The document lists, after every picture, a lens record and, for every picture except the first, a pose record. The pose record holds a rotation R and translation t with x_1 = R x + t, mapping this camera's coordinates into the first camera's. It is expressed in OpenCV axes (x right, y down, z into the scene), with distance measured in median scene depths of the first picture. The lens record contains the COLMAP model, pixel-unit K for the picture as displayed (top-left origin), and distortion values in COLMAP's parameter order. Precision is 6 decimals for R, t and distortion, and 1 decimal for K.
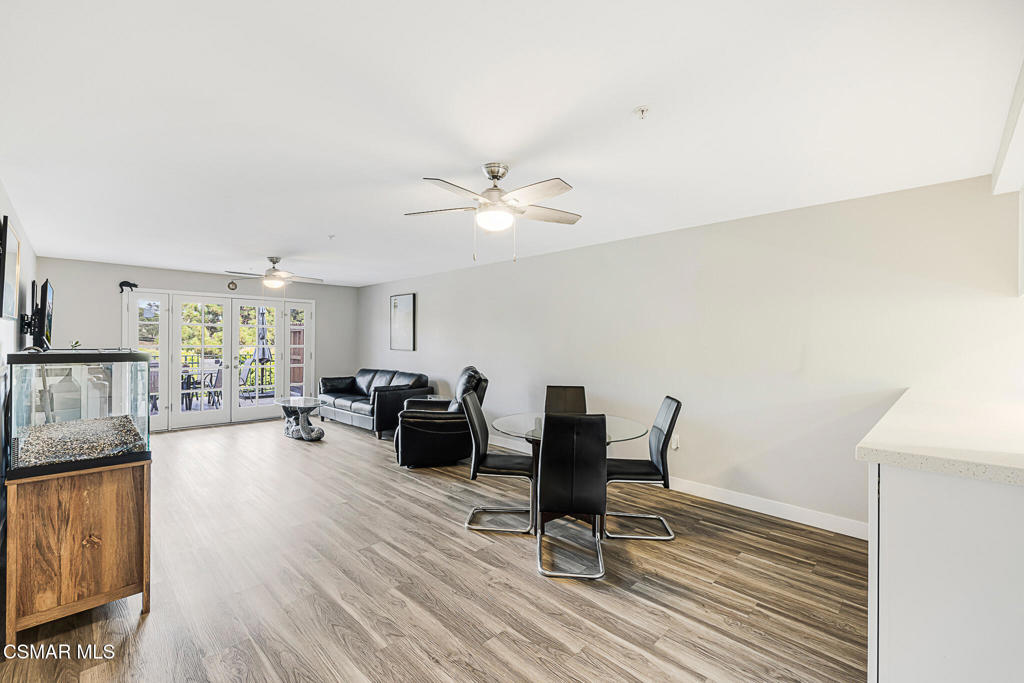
lens RADIAL K [[431.9, 0, 512.0], [0, 431.9, 341.5], [0, 0, 1]] dist [0.001055, 0.000156]
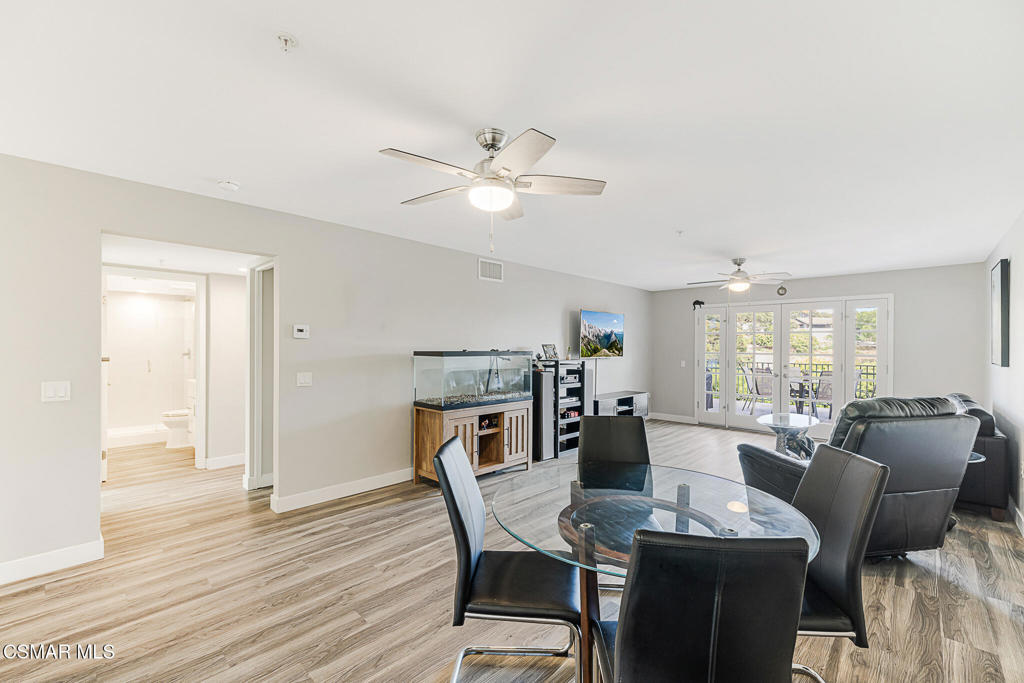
lens RADIAL K [[431.9, 0, 512.0], [0, 431.9, 341.5], [0, 0, 1]] dist [0.001055, 0.000156]
pose [[0.021767, -0.017398, -0.999612, 0.340249], [-0.007163, 0.999820, -0.017557, 0.005240], [0.999737, 0.007542, 0.021639, 0.435607]]
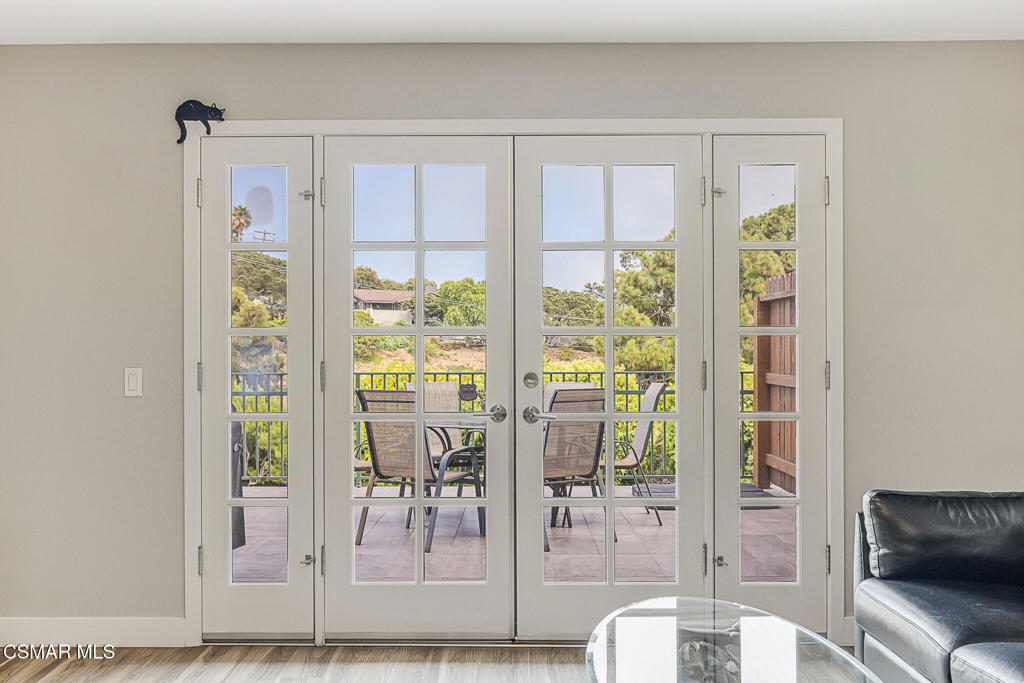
lens RADIAL K [[951.2, 0, 513.2], [0, 951.2, 343.2], [0, 0, 1]] dist [-0.003449, 0.004443]
pose [[0.705426, -0.013347, -0.708658, -0.303740], [0.008846, 0.999911, -0.010026, 0.027268], [0.708728, 0.000804, 0.705481, 0.704757]]
